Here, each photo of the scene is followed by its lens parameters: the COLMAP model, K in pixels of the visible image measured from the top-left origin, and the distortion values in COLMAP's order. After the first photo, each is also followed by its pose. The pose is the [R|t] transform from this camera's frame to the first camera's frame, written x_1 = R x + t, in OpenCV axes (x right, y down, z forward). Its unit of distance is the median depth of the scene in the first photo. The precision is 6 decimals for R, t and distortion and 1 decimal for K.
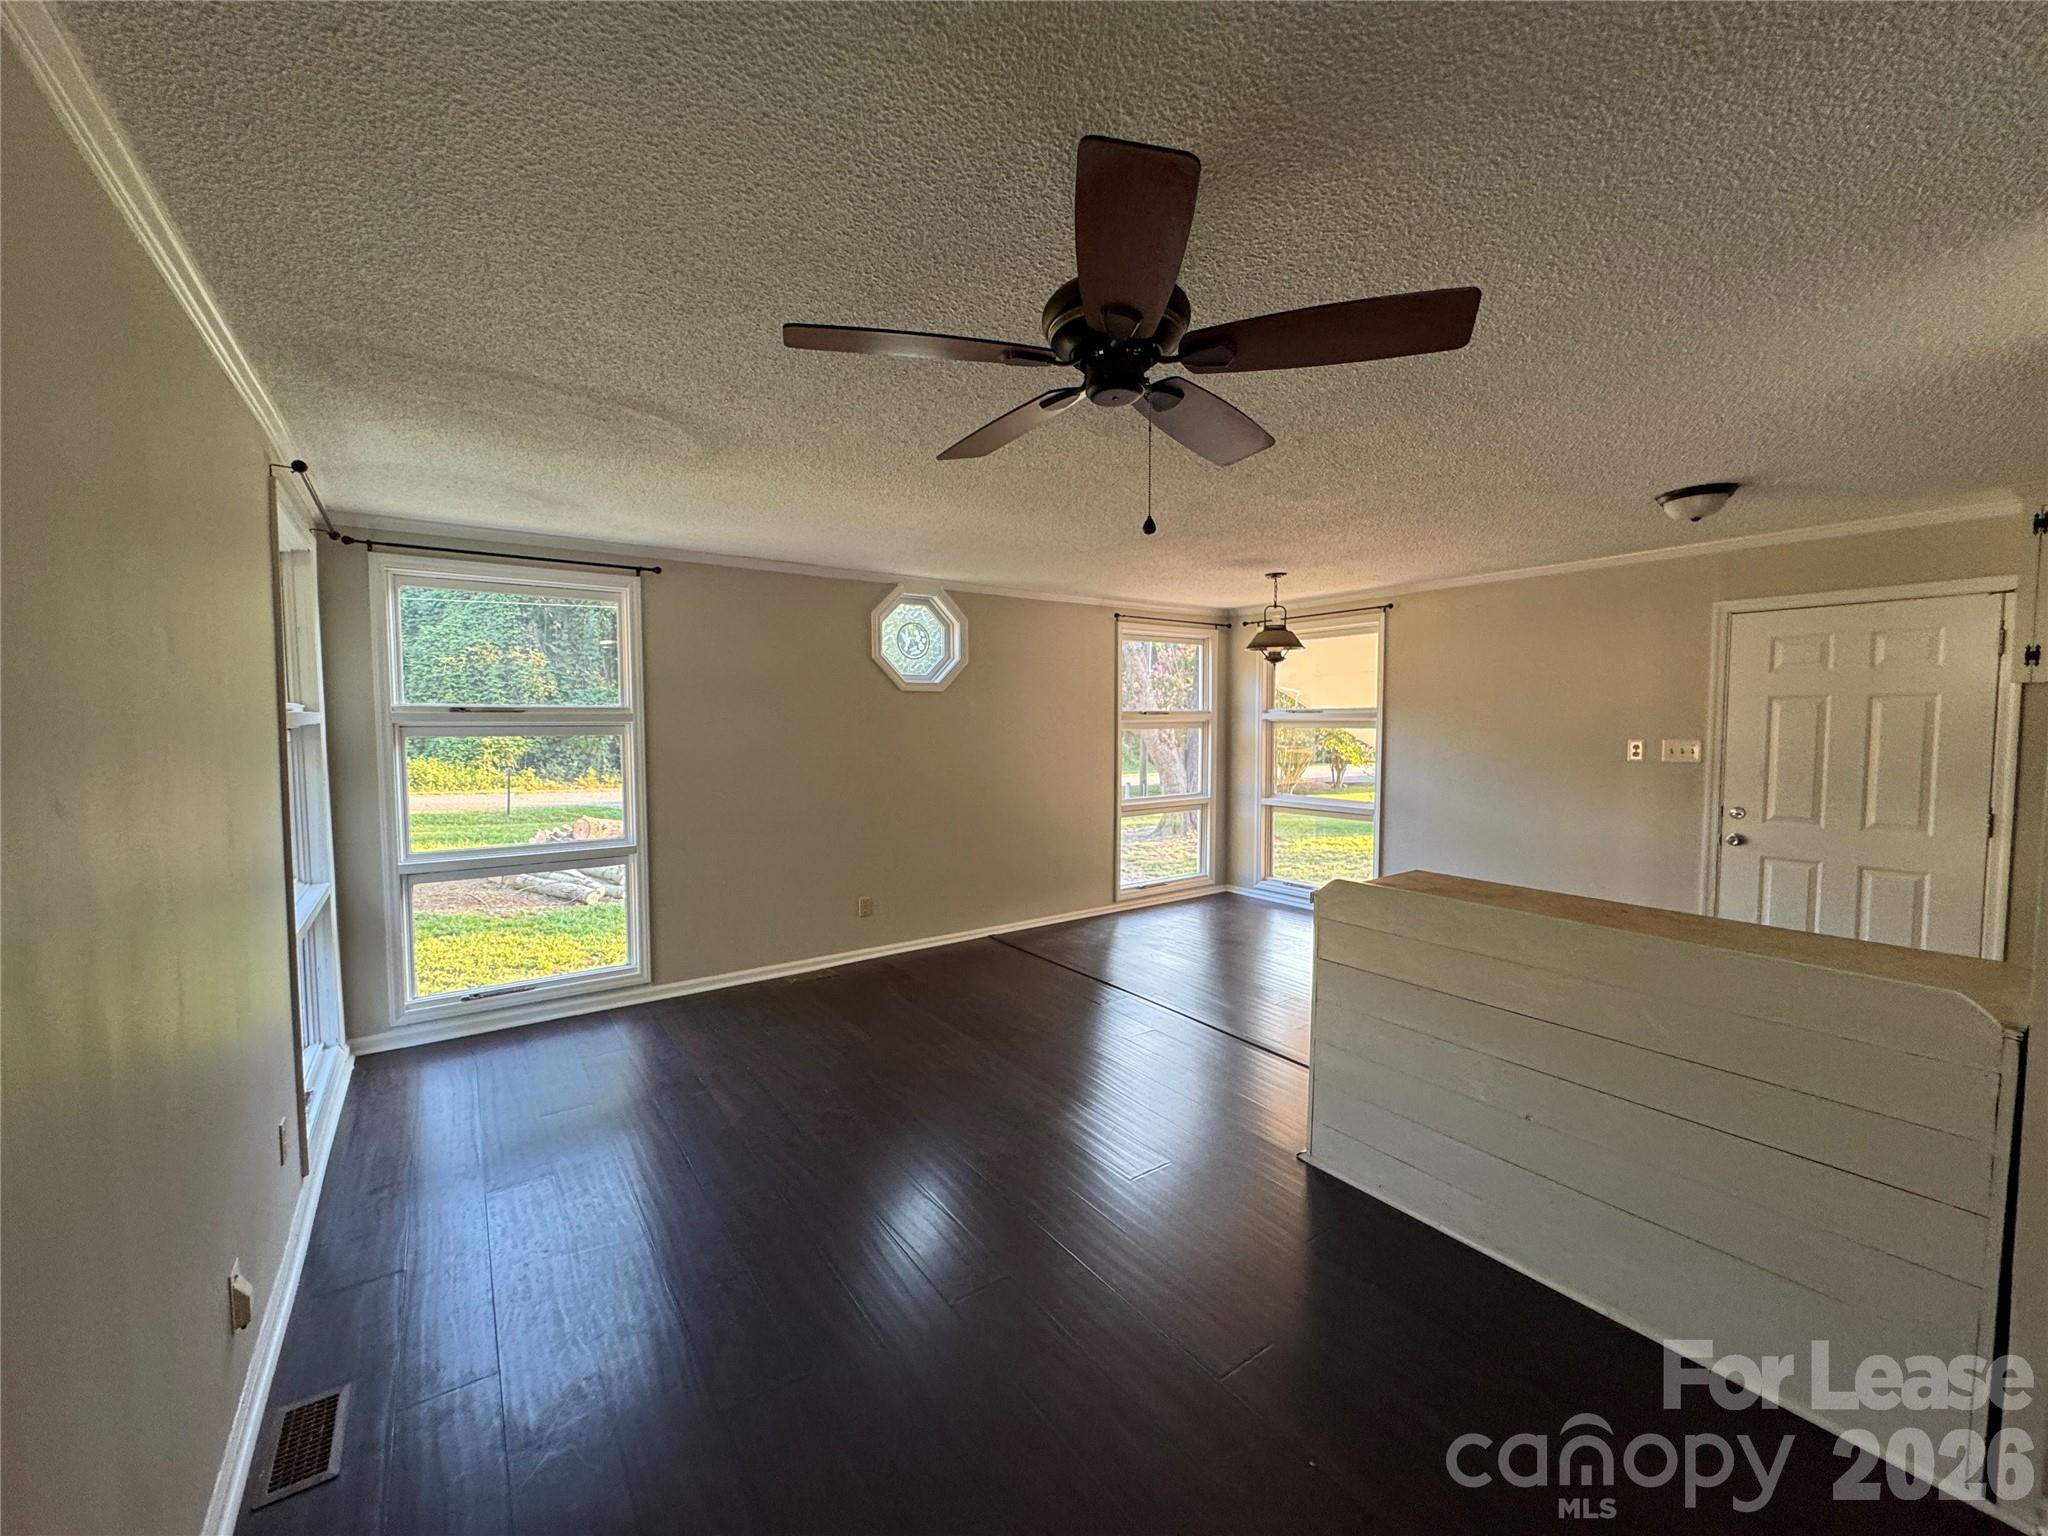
lens RADIAL K [[811.5, 0, 1024.0], [0, 811.5, 768.0], [0, 0, 1]] dist [-0.001301, -0.000380]
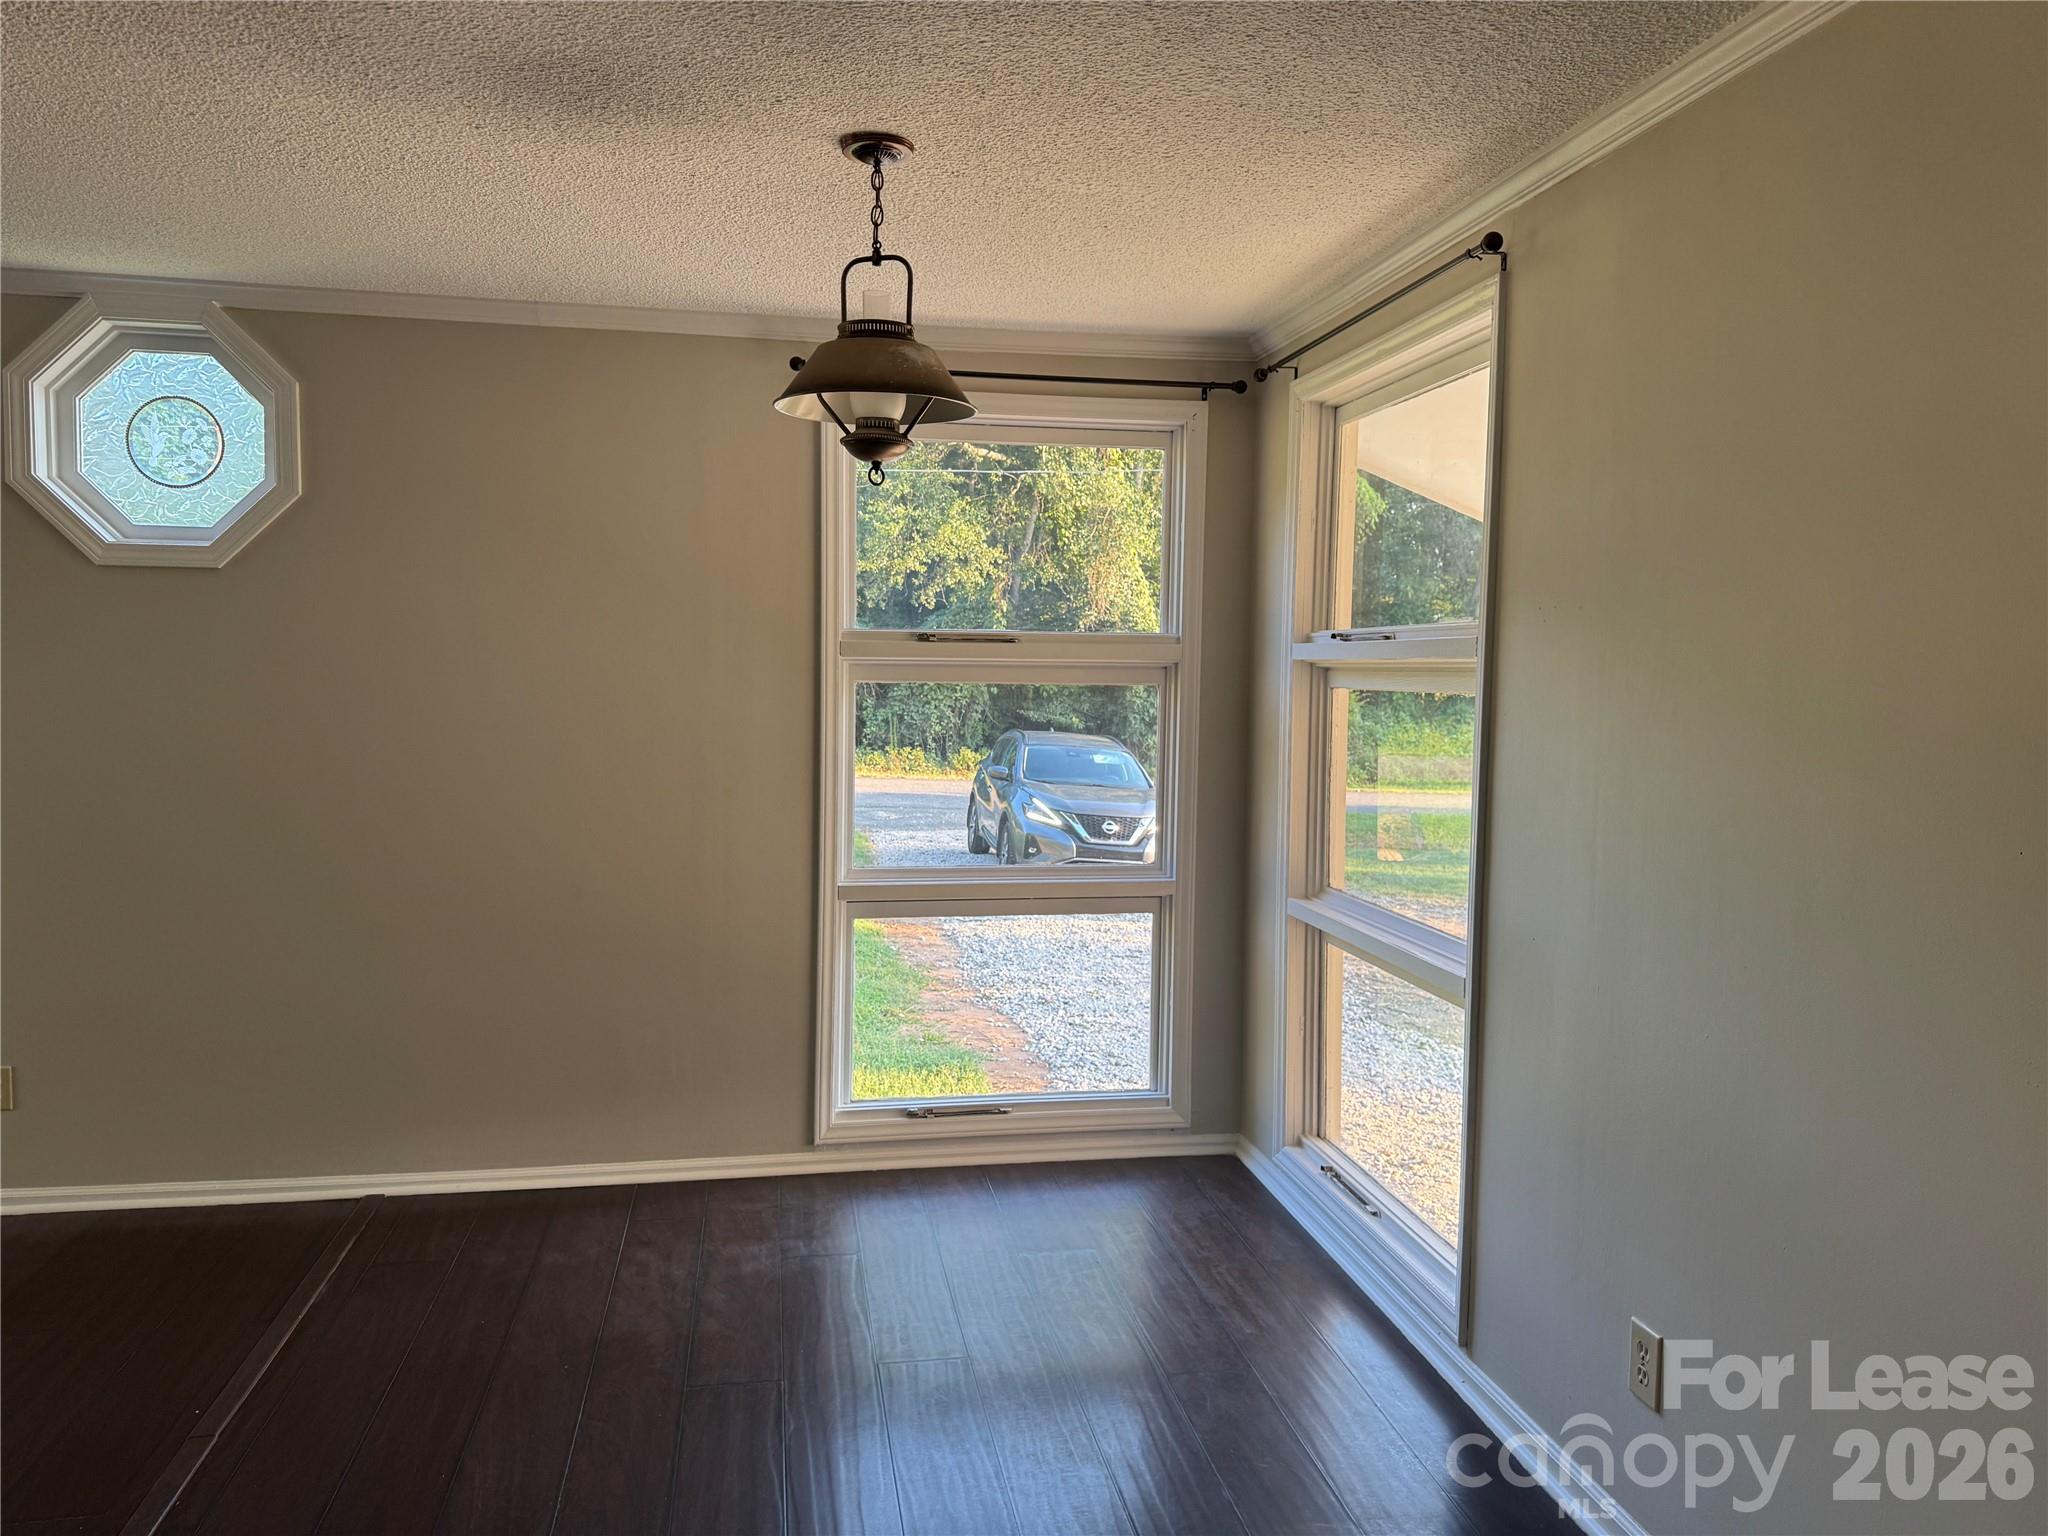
lens RADIAL K [[1413.2, 0, 1024.0], [0, 1413.2, 768.0], [0, 0, 1]] dist [0.120268, -0.174881]
pose [[0.901946, 0.047987, -0.429174, 0.499811], [-0.044401, 0.998845, 0.018369, -0.024857], [0.429560, 0.002488, 0.903035, 0.478902]]
